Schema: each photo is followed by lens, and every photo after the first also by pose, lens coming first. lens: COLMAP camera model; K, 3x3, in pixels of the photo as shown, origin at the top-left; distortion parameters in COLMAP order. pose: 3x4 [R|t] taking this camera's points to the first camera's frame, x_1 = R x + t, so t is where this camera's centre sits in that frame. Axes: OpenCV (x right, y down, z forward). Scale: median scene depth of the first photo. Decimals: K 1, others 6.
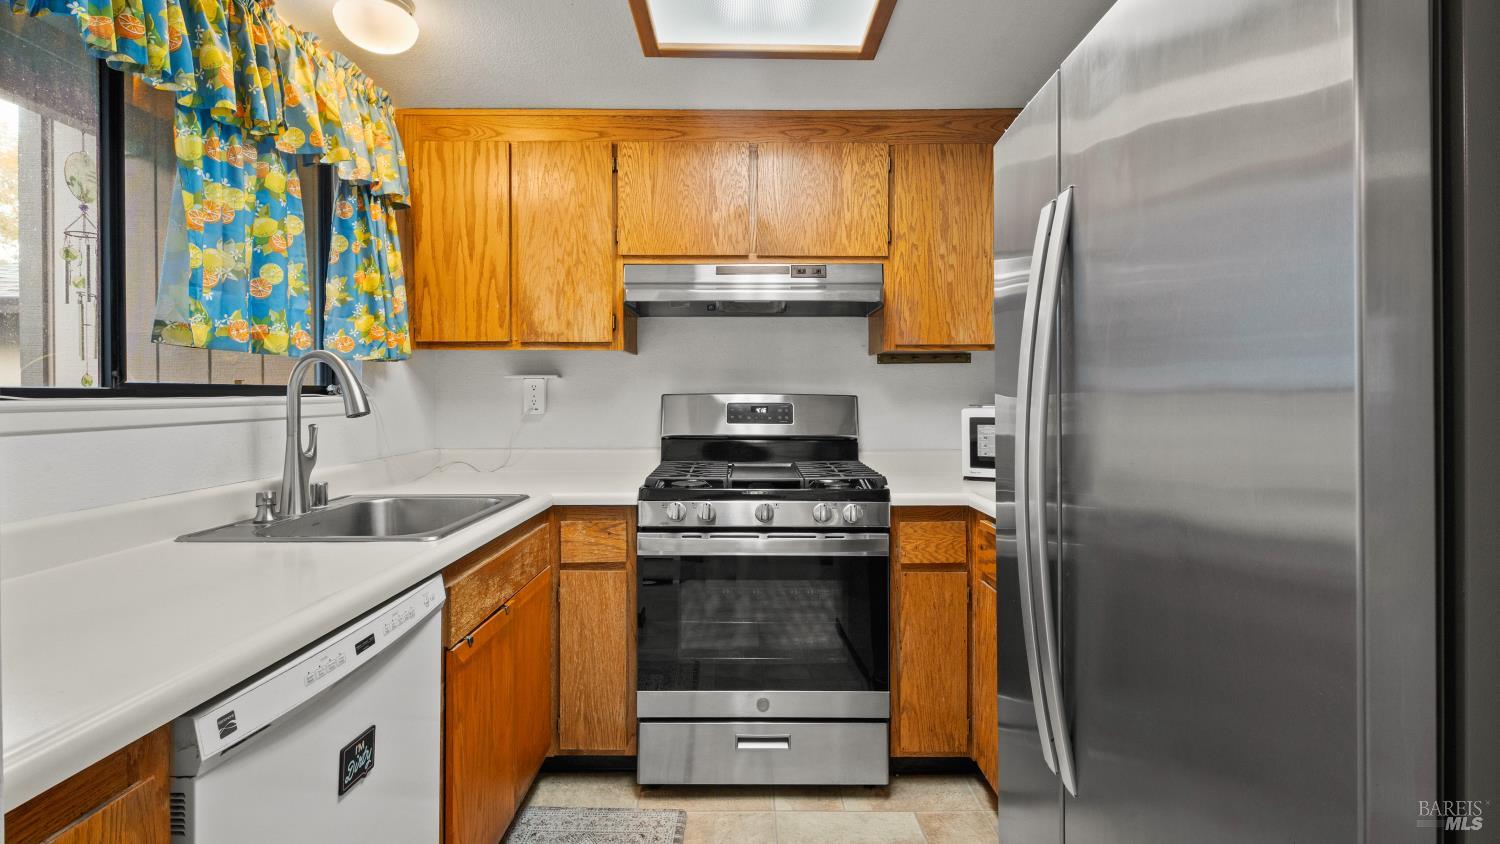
lens RADIAL K [[671.9, 0, 746.4], [0, 671.9, 406.5], [0, 0, 1]] dist [0.001242, -0.001733]
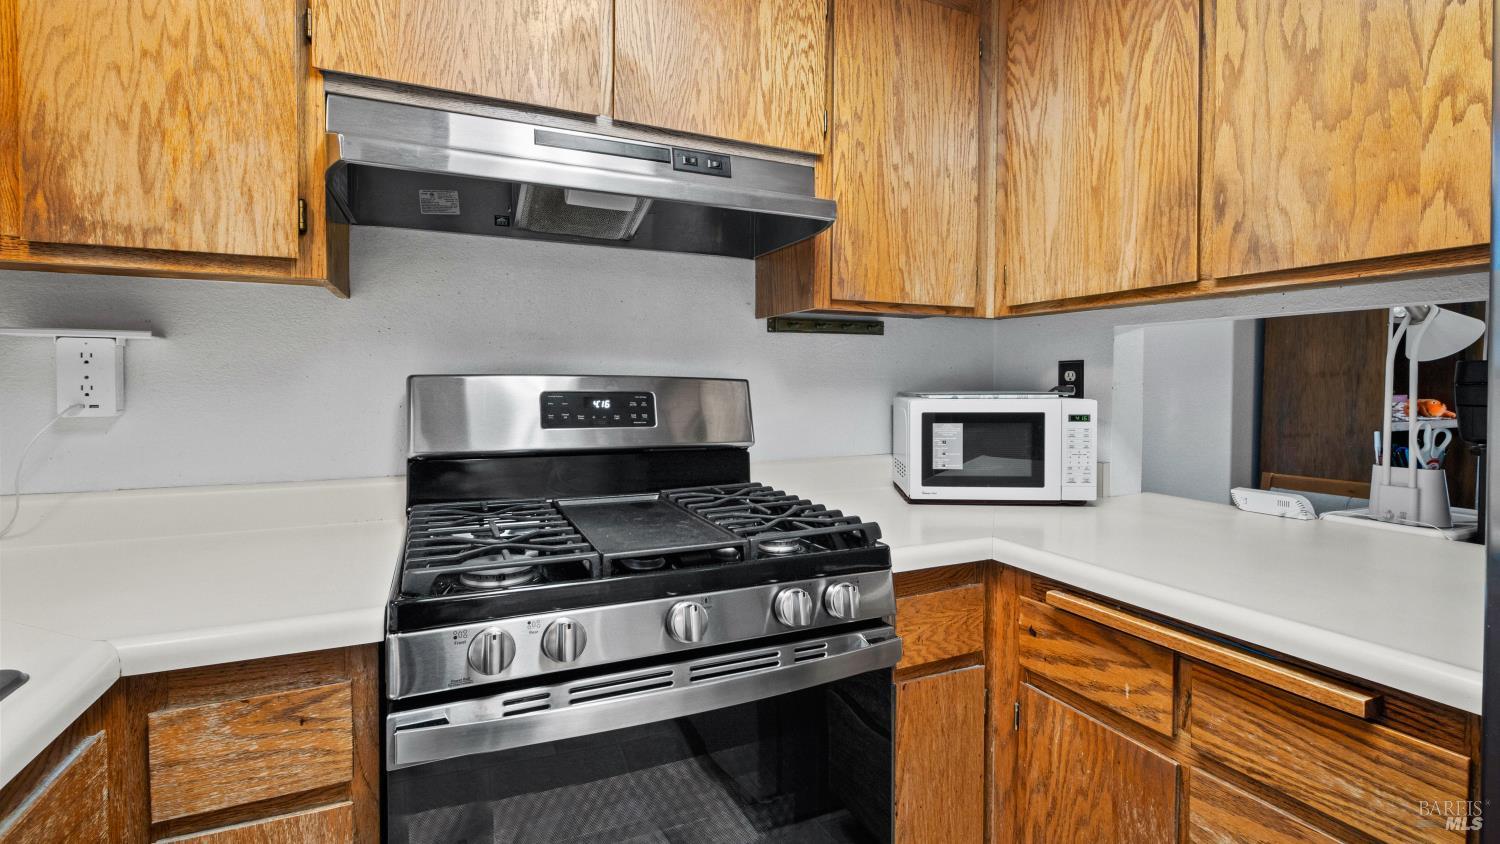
lens RADIAL K [[671.9, 0, 744.3], [0, 671.9, 397.0], [0, 0, 1]] dist [0.001242, -0.001733]
pose [[0.911822, -0.005095, 0.410555, -0.112045], [0.000940, 0.999946, 0.010322, -0.006930], [-0.410585, -0.009026, 0.911777, 0.463174]]
